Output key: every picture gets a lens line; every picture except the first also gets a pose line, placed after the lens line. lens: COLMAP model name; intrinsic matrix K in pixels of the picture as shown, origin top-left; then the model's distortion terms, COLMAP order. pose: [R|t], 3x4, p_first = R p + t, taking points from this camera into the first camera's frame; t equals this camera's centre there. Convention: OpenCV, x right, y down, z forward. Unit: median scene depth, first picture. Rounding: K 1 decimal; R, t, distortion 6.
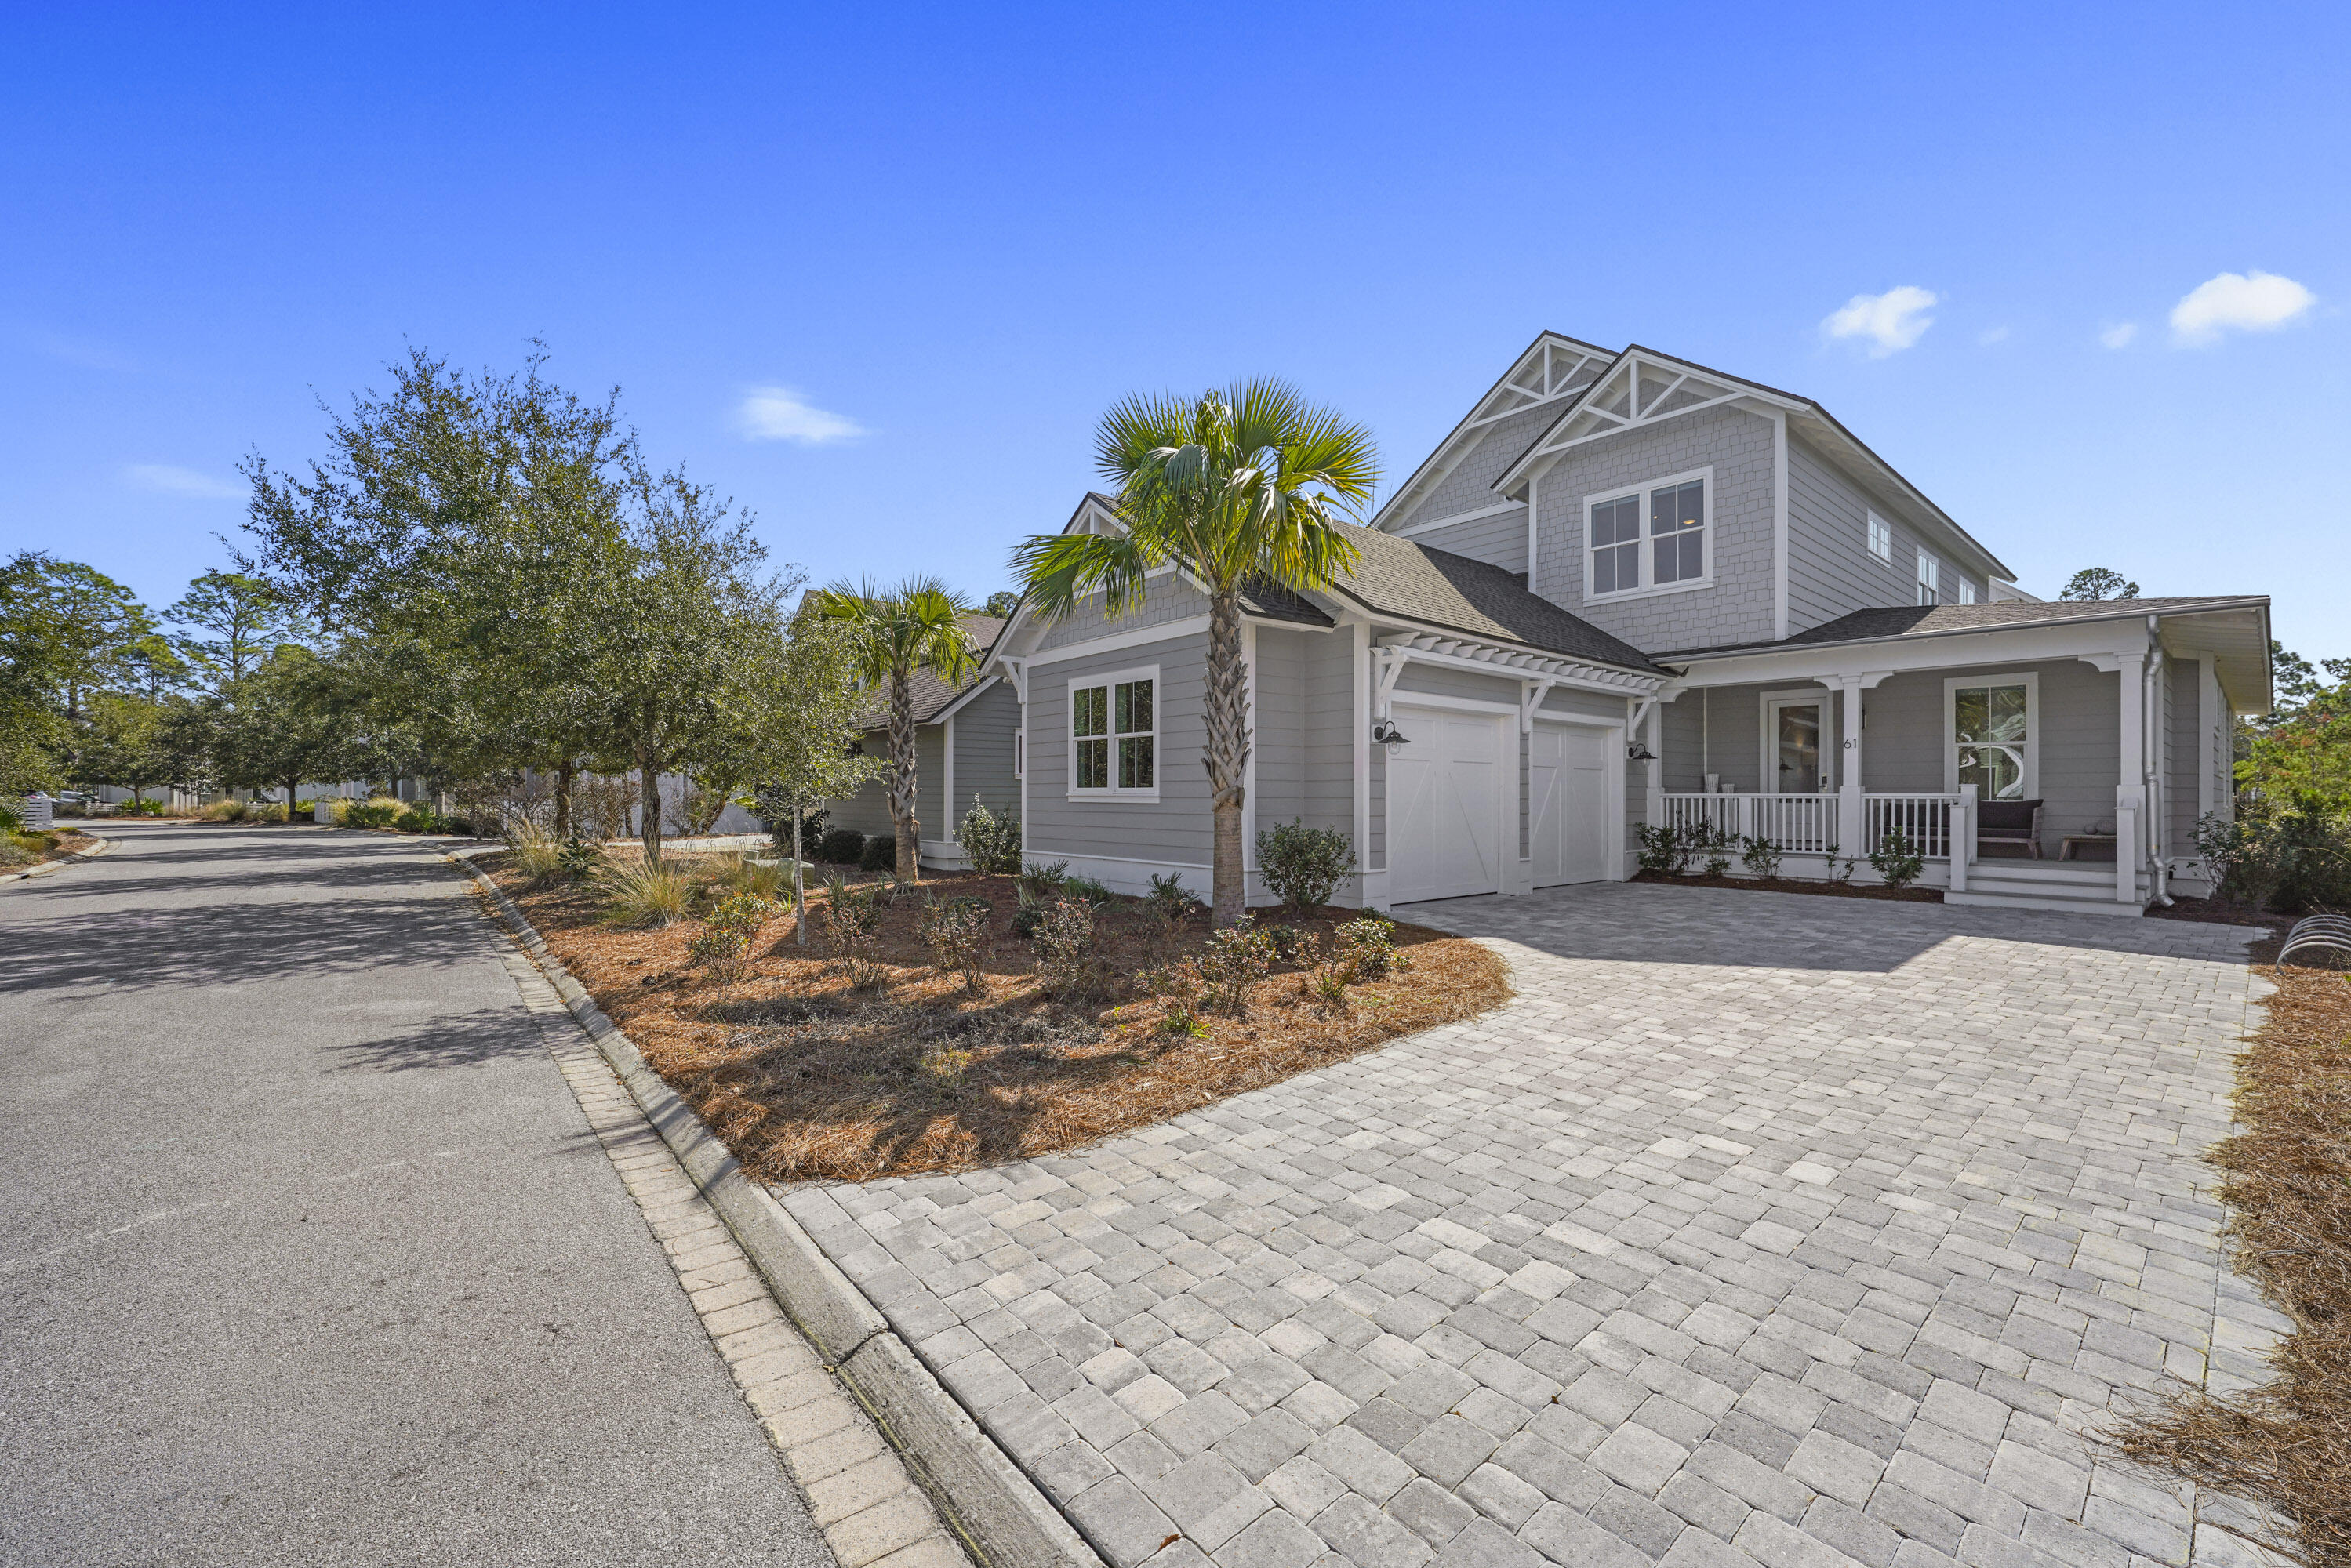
lens RADIAL K [[937.8, 0, 1167.3], [0, 937.8, 788.3], [0, 0, 1]] dist [-0.018828, 0.004575]
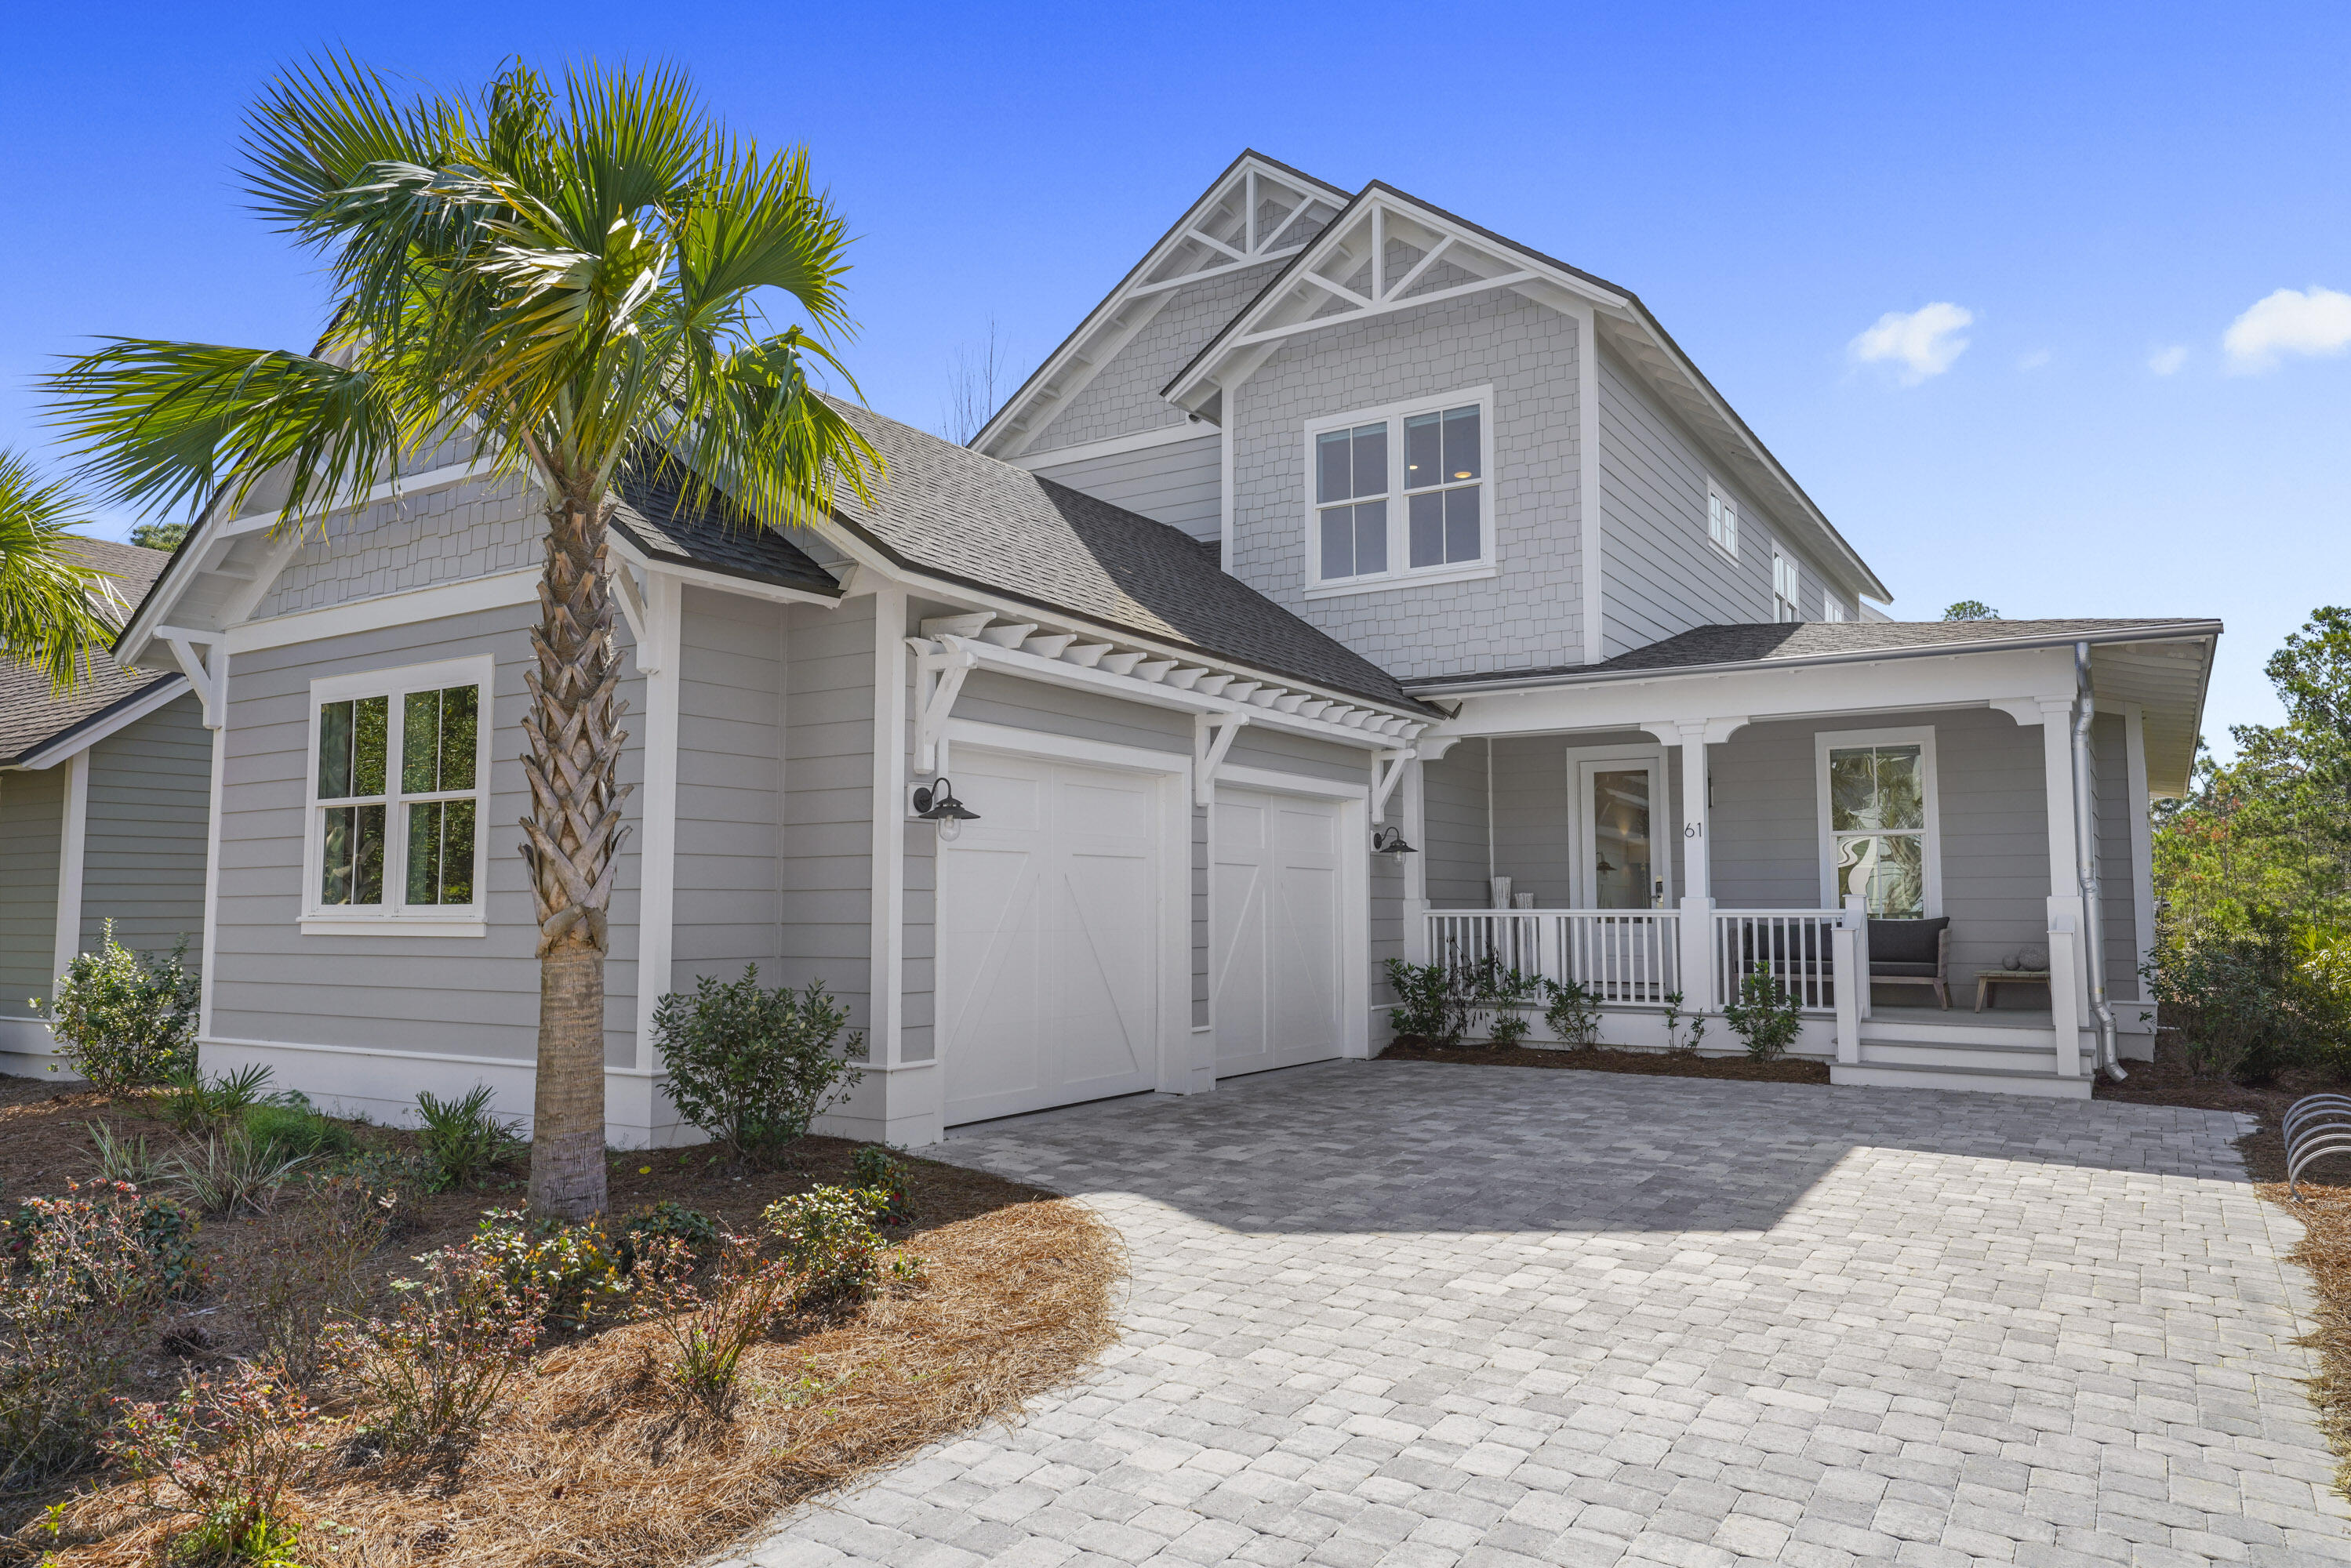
lens RADIAL K [[1540.0, 0, 1169.1], [0, 1540.0, 780.9], [0, 0, 1]] dist [0.028755, -0.006811]
pose [[0.952924, 0.020876, 0.302491, 0.096517], [0.001988, 0.997176, -0.075080, -0.004141], [-0.303204, 0.072147, 0.950191, 0.135271]]
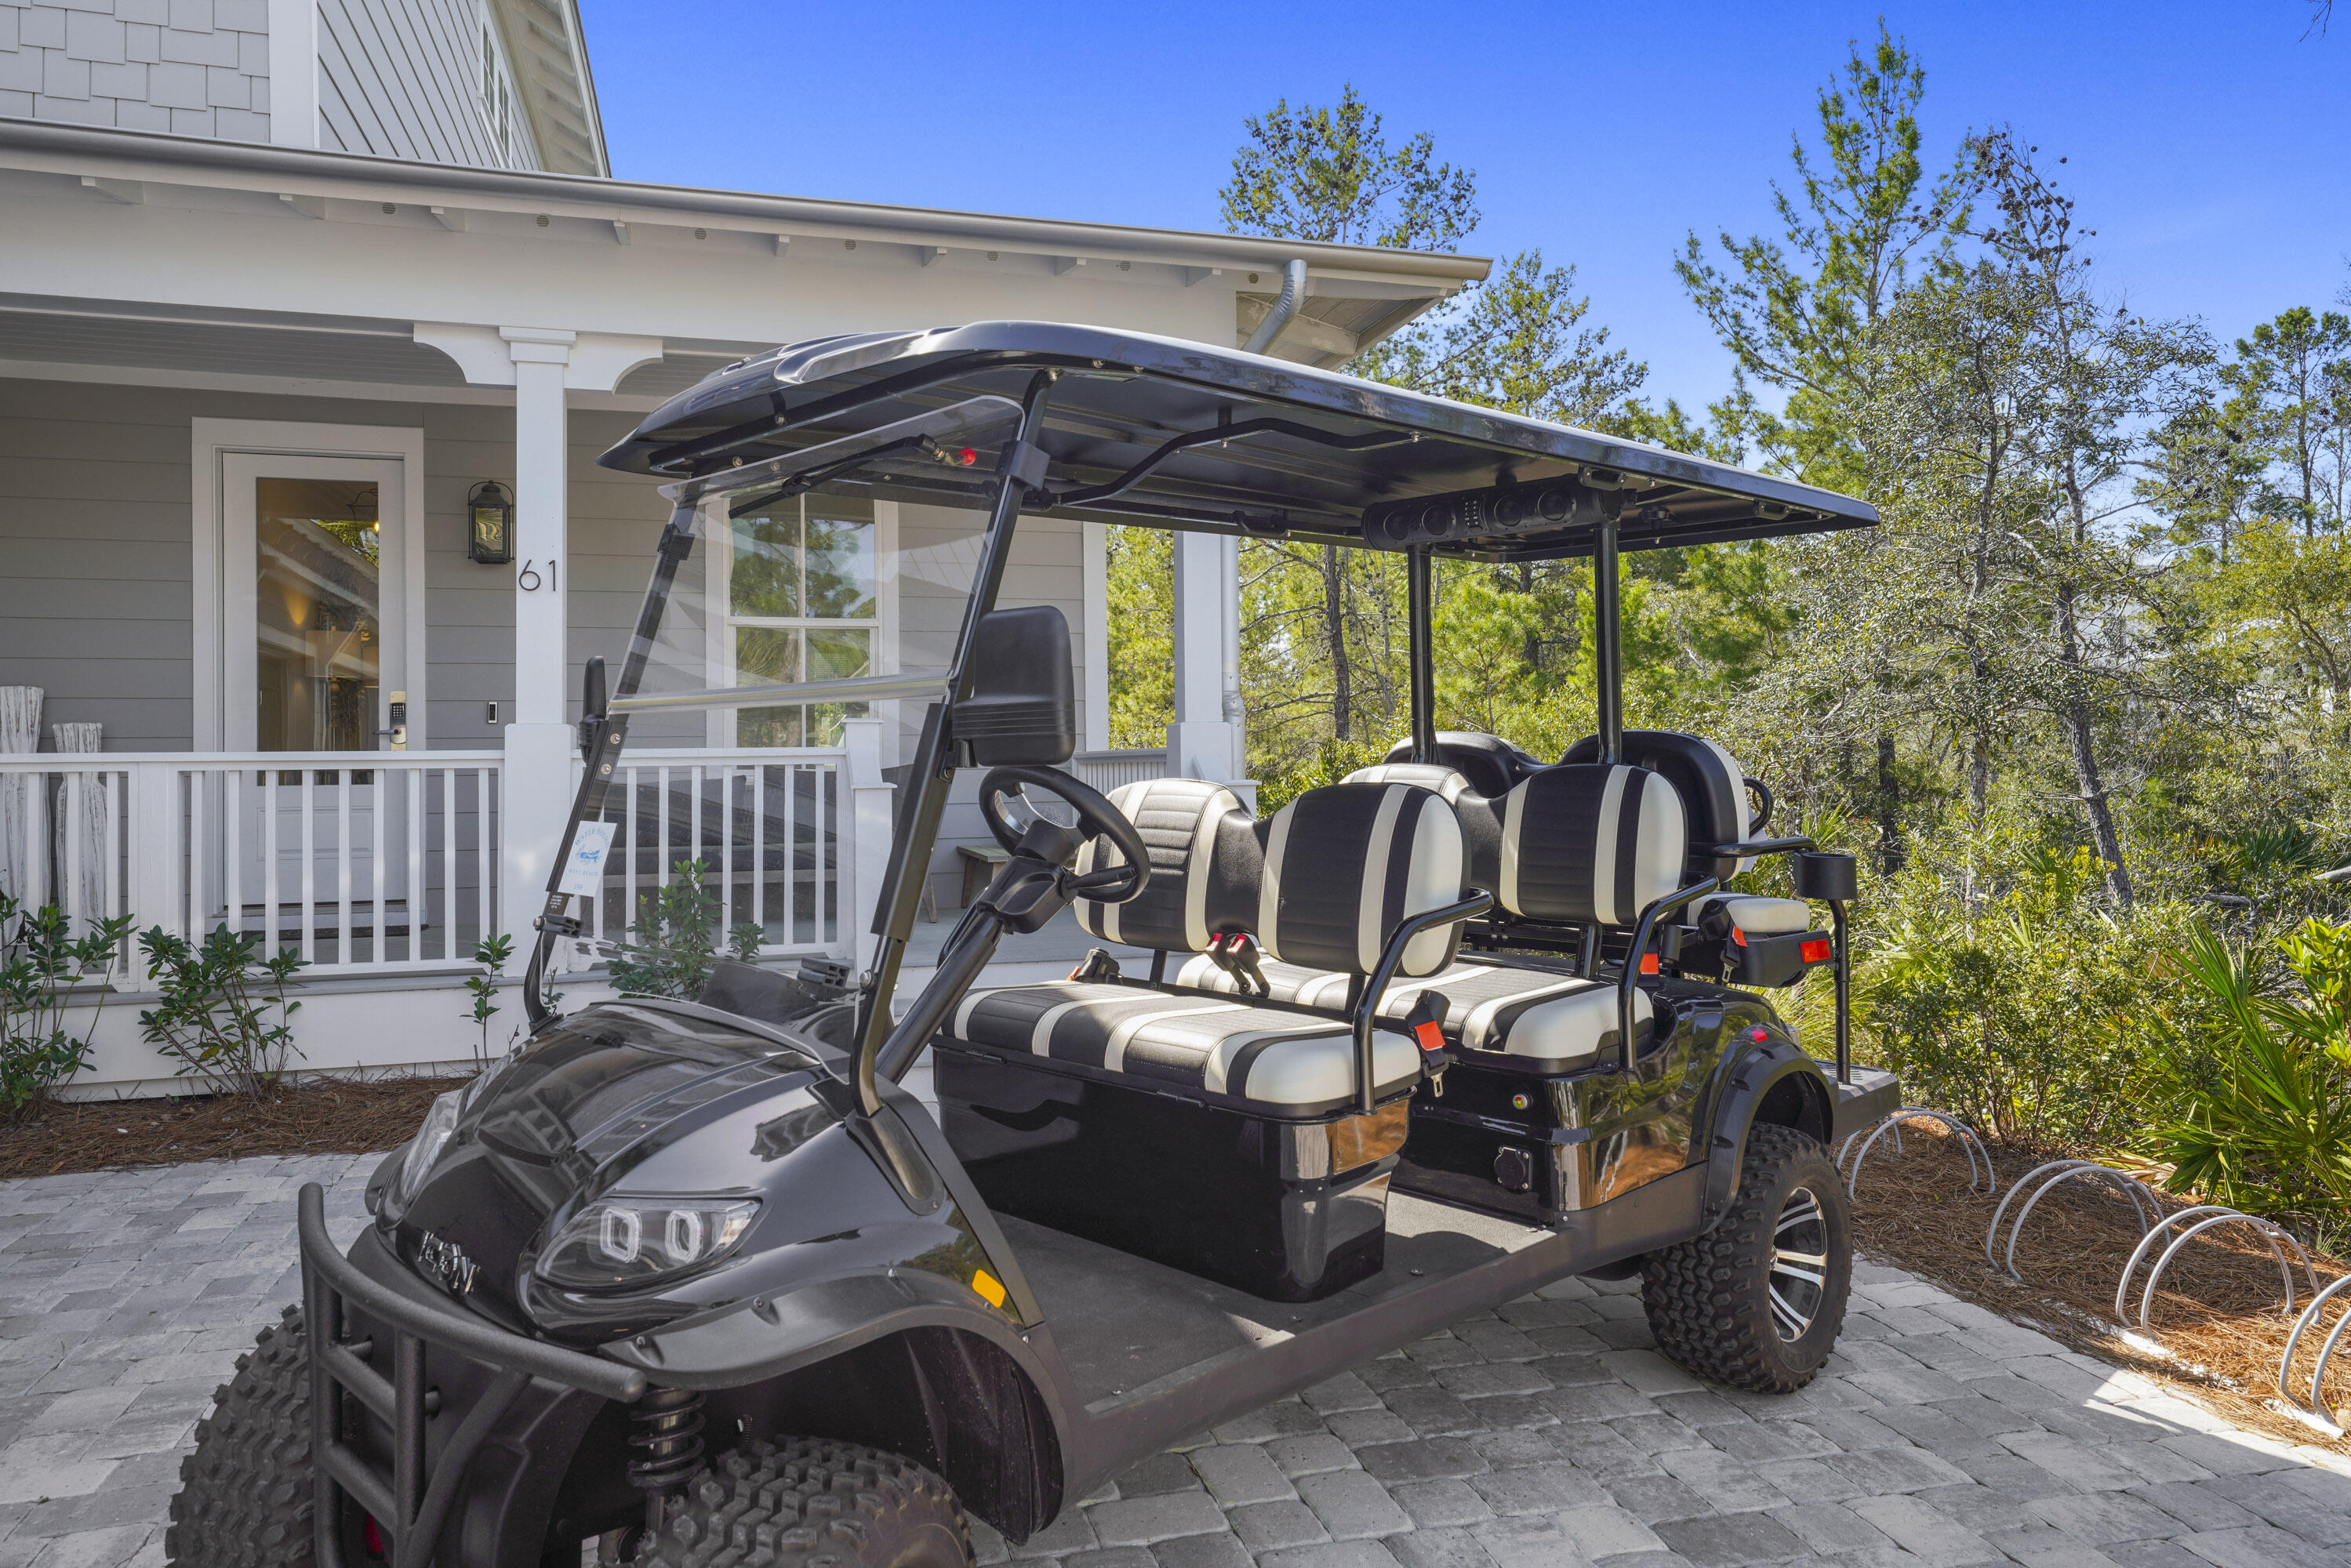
lens RADIAL K [[1540.0, 0, 1173.3], [0, 1540.0, 729.2], [0, 0, 1]] dist [0.028755, -0.006811]
pose [[0.404319, 0.002118, 0.914616, 0.474635], [0.006385, 0.999966, -0.005139, 0.003700], [-0.914596, 0.007918, 0.404292, 0.790258]]
